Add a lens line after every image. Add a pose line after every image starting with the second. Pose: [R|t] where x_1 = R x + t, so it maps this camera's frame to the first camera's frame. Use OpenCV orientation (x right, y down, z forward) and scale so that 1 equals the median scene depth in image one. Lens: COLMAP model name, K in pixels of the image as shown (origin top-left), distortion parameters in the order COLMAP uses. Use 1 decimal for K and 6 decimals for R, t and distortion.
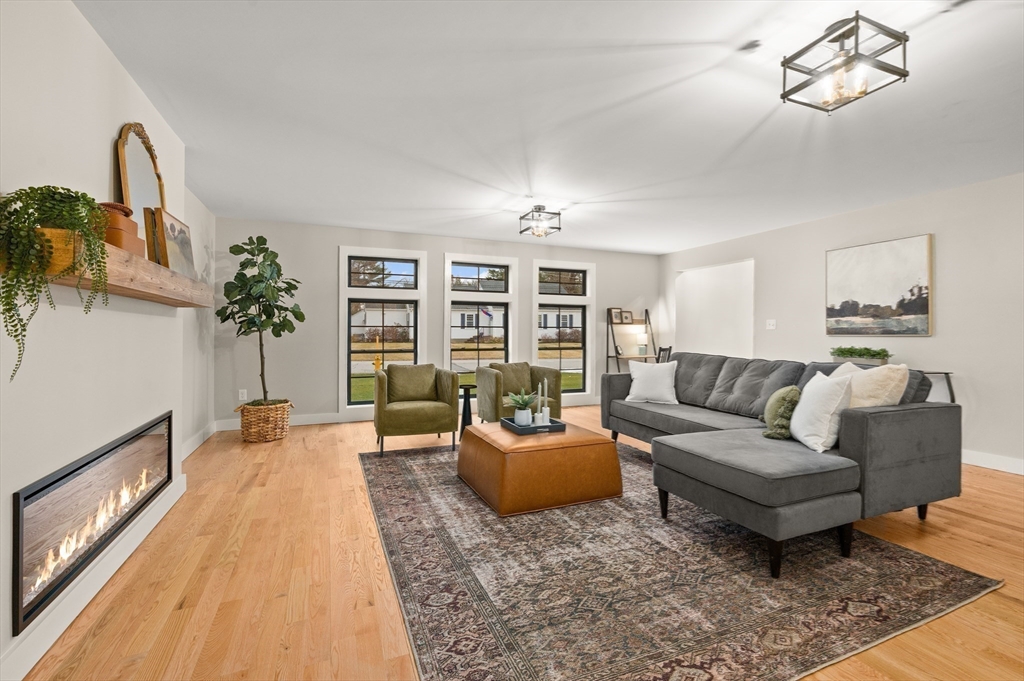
lens RADIAL K [[442.4, 0, 504.9], [0, 442.4, 335.9], [0, 0, 1]] dist [-0.000434, -0.000201]
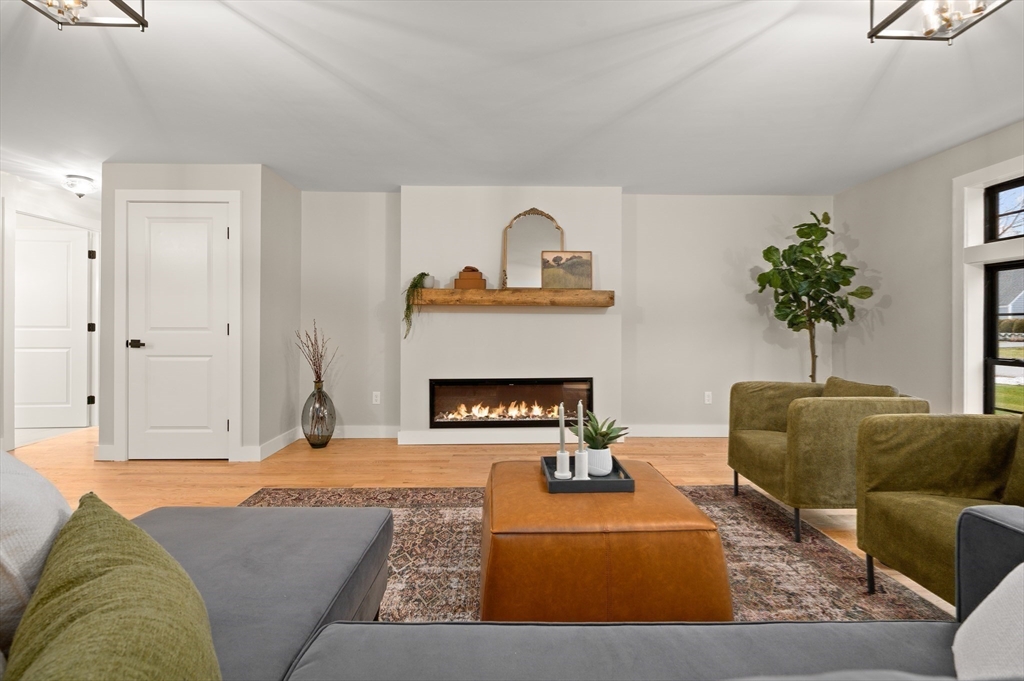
lens RADIAL K [[476.5, 0, 522.4], [0, 476.5, 327.5], [0, 0, 1]] dist [-0.001123, -0.000054]
pose [[-0.338846, 0.000547, -0.940842, 0.780979], [-0.012709, 0.999906, 0.005159, -0.003712], [0.940756, 0.013705, -0.338807, 1.254166]]
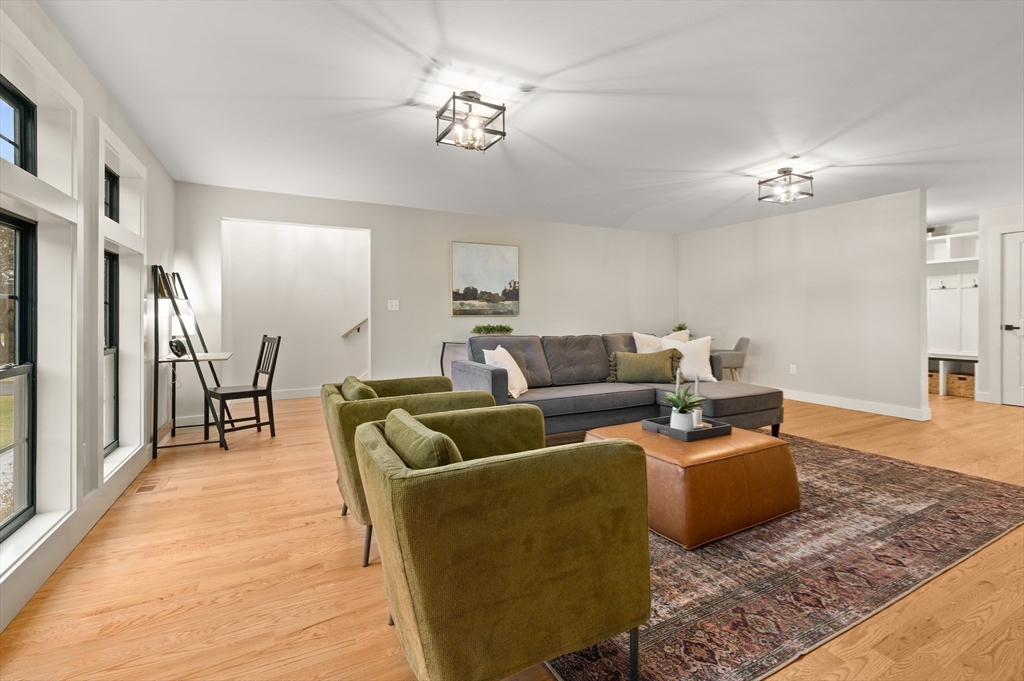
lens RADIAL K [[480.9, 0, 551.9], [0, 480.9, 313.6], [0, 0, 1]] dist [-0.001552, -0.000726]
pose [[-0.134199, 0.000912, 0.990954, -0.851069], [0.012498, 0.999922, 0.000772, -0.008831], [-0.990876, 0.012488, -0.134200, 1.491398]]
